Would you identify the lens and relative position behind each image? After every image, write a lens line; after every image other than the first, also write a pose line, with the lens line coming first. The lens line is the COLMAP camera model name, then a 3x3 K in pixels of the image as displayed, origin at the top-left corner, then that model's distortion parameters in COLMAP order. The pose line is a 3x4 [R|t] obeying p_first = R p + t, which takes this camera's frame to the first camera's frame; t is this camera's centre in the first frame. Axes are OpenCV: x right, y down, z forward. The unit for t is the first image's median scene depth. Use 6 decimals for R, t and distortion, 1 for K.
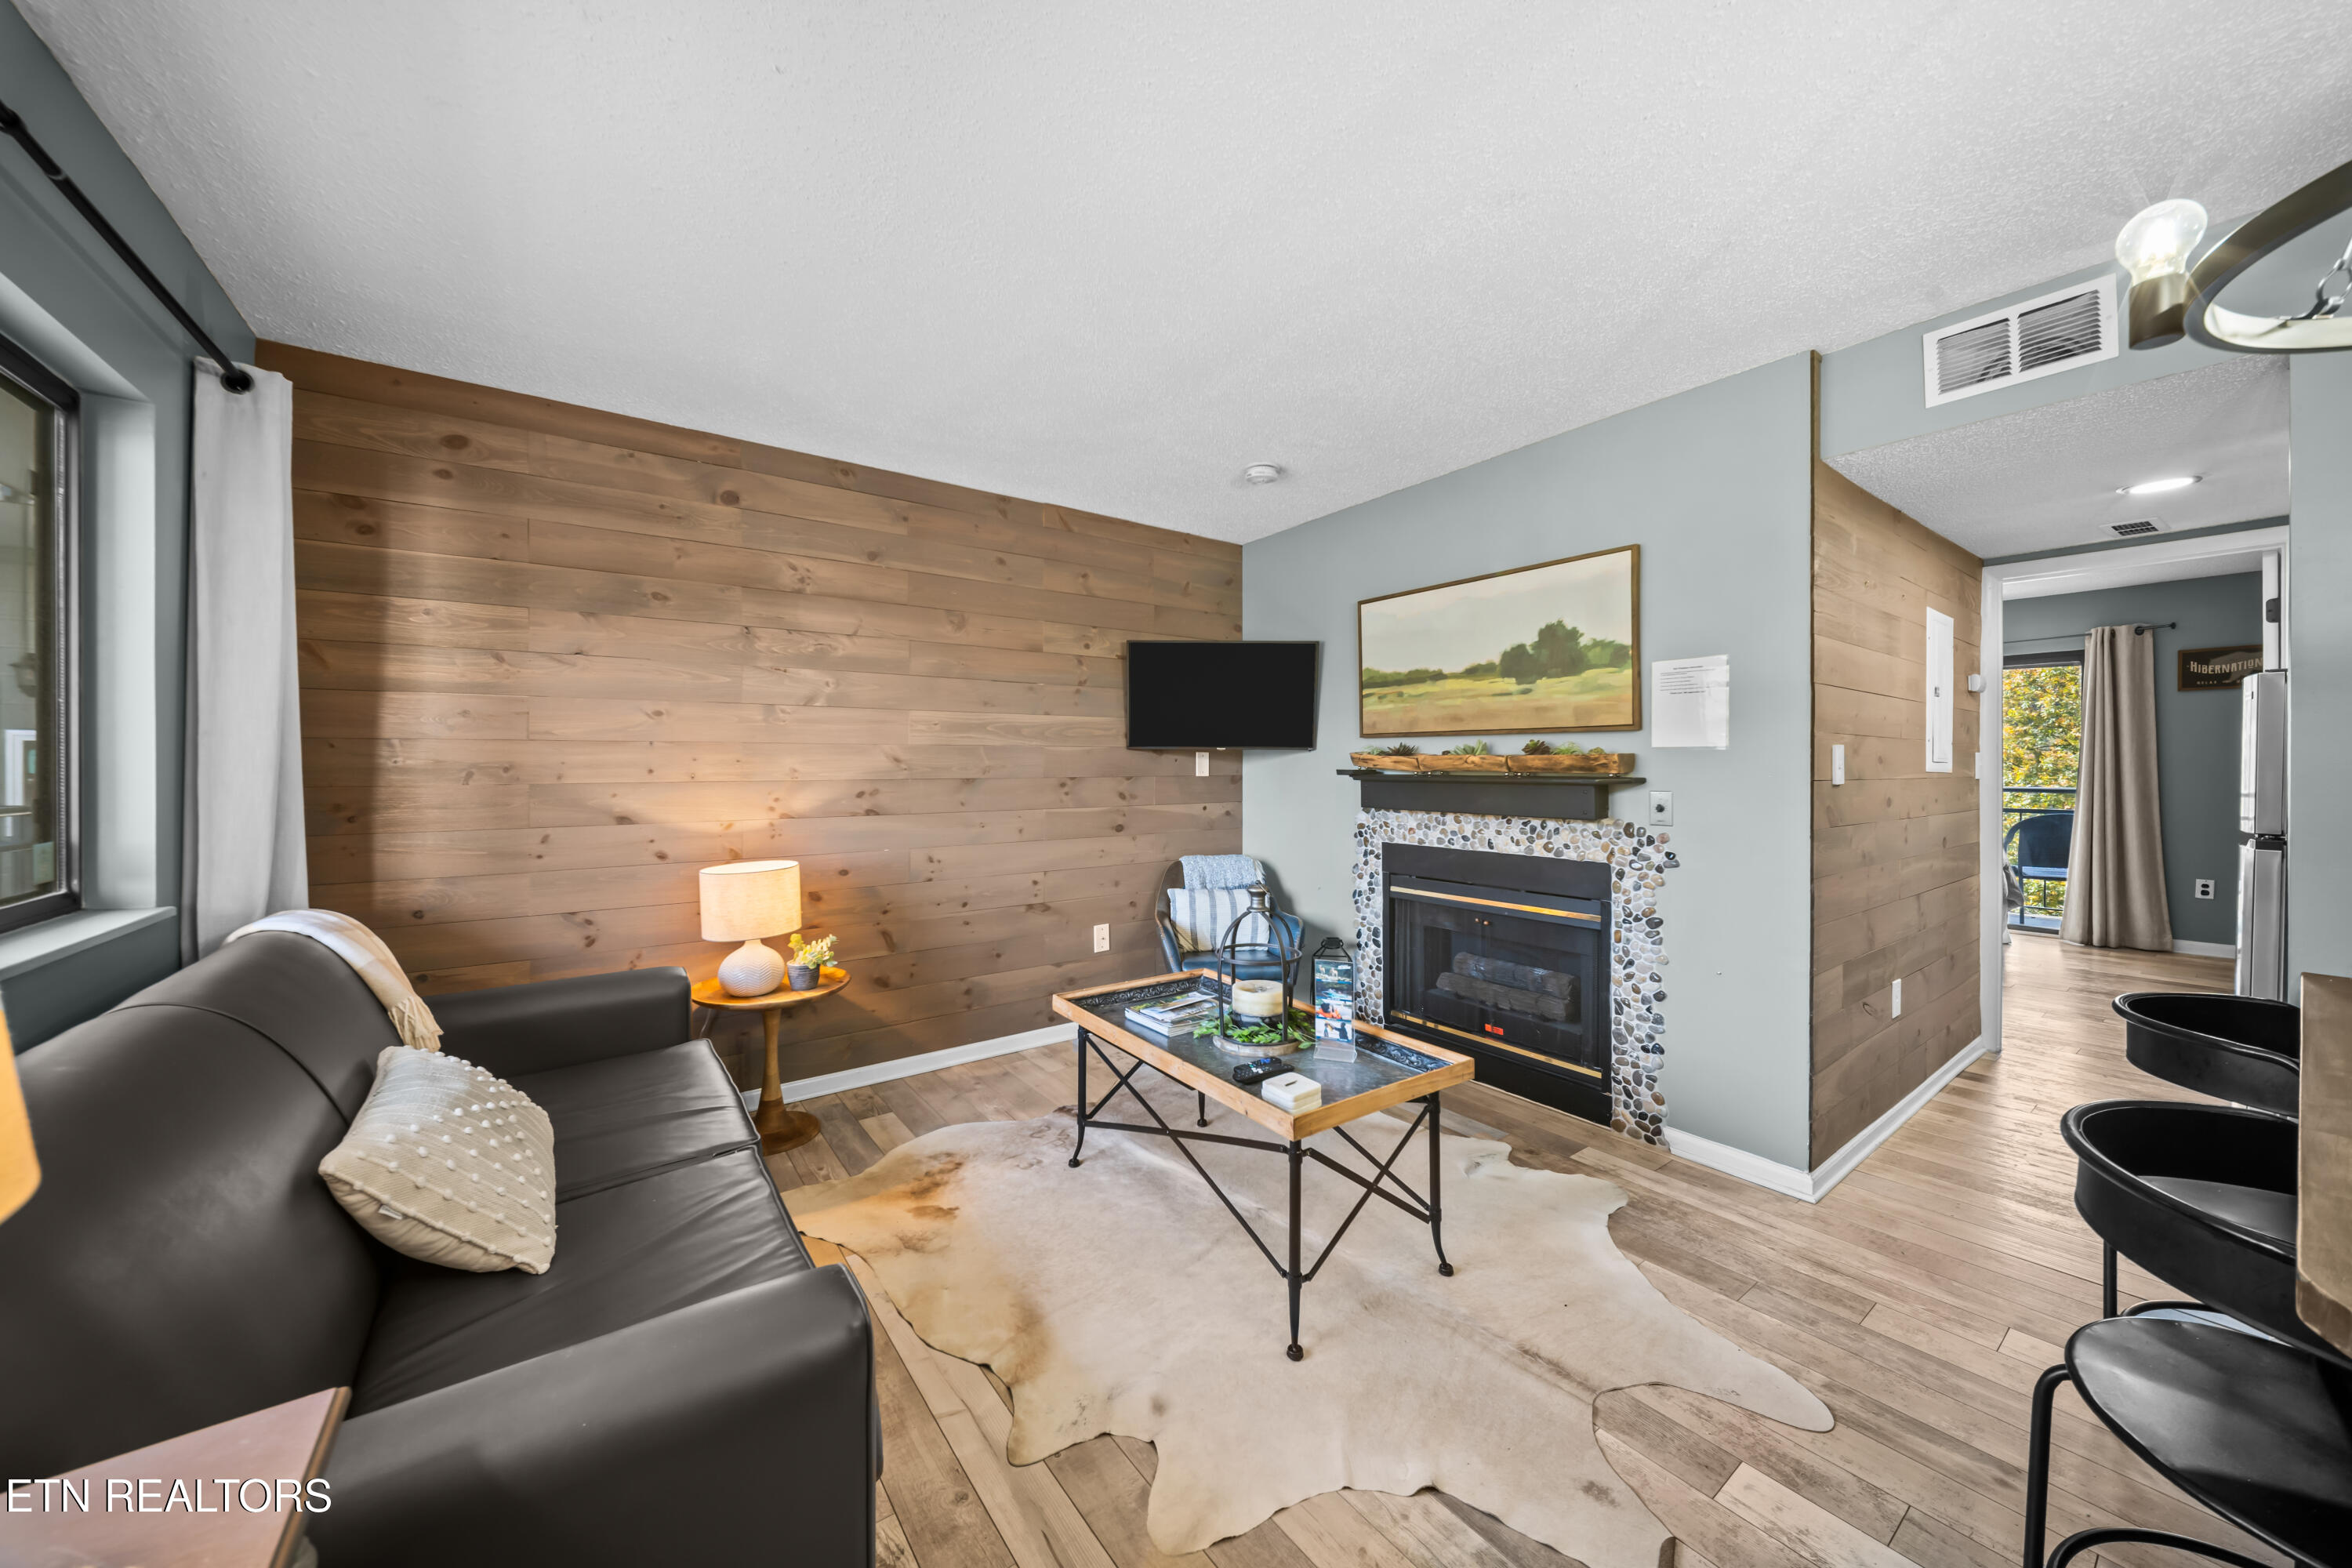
lens RADIAL K [[821.8, 0, 1168.6], [0, 821.8, 759.1], [0, 0, 1]] dist [0.000527, -0.002991]
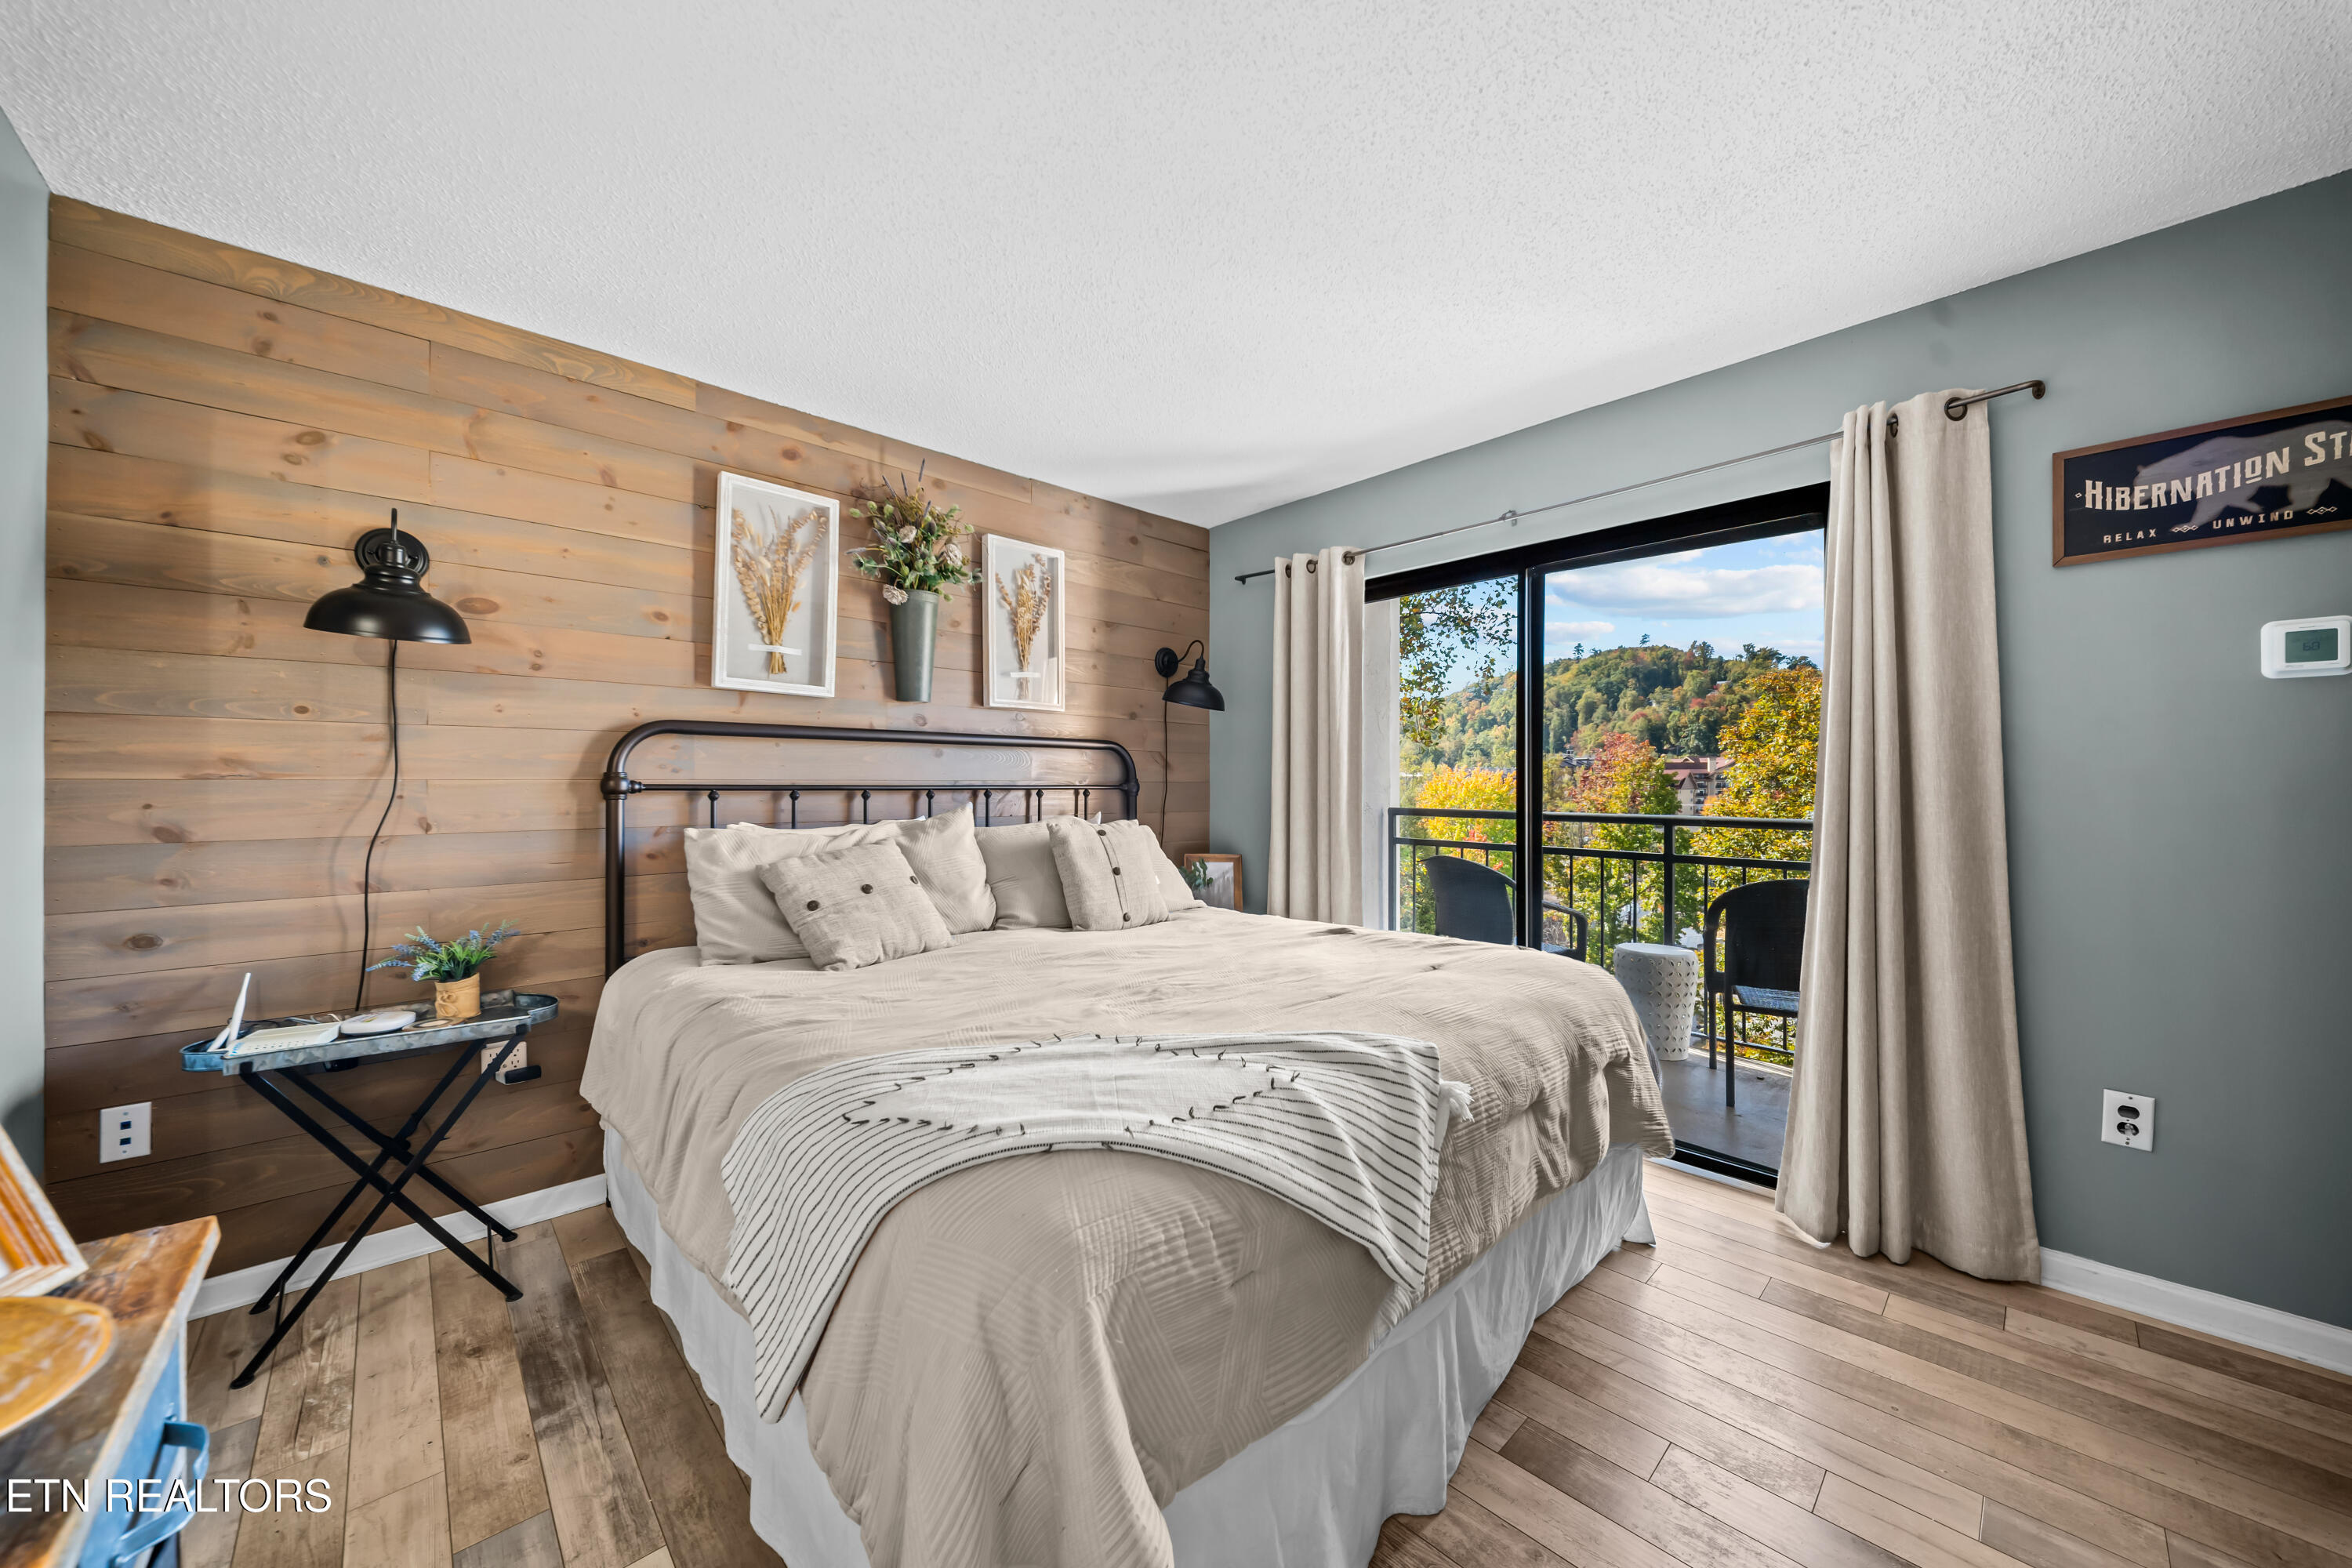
lens RADIAL K [[823.7, 0, 1164.2], [0, 823.7, 782.1], [0, 0, 1]] dist [0.001591, -0.003170]
pose [[0.992567, -0.003644, 0.121646, 0.687957], [0.003599, 0.999993, 0.000595, 0.009492], [-0.121647, -0.000153, 0.992573, 0.590287]]
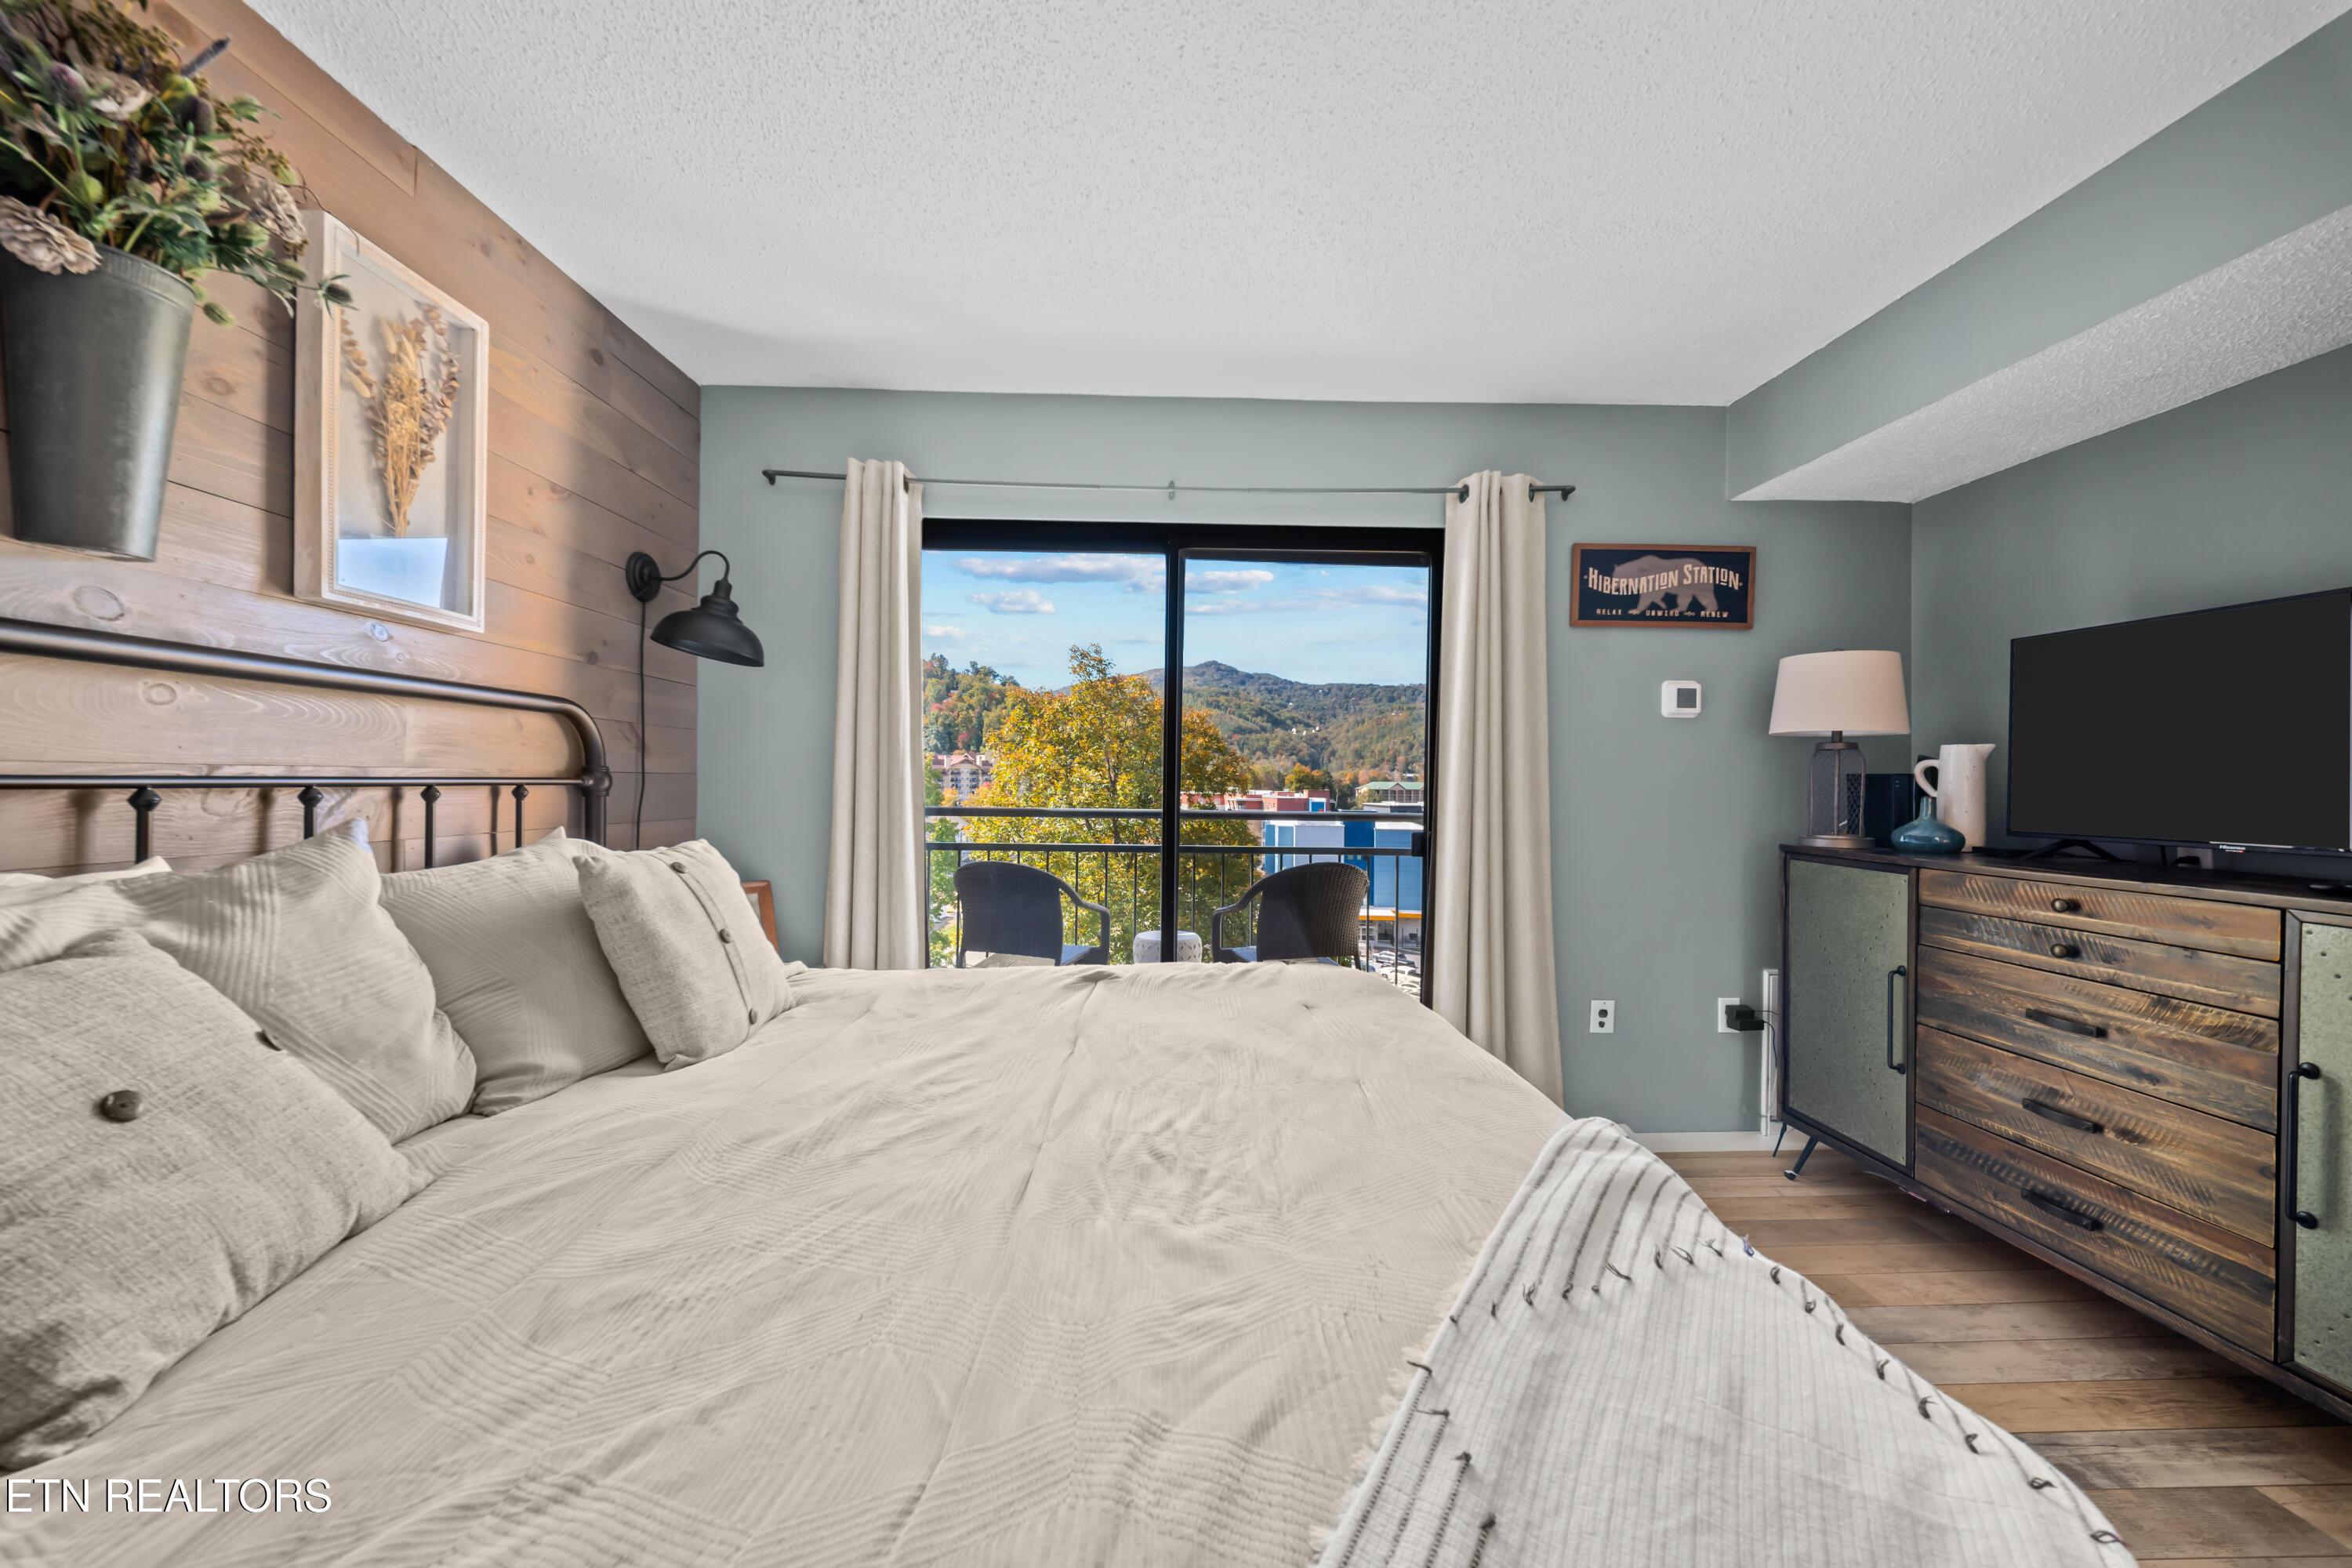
lens RADIAL K [[823.7, 0, 1164.2], [0, 823.7, 782.1], [0, 0, 1]] dist [0.001591, -0.003170]
pose [[0.565758, -0.000888, 0.824571, 0.586274], [-0.008572, 0.999939, 0.006958, 0.009315], [-0.824527, -0.011005, 0.565716, 0.792135]]
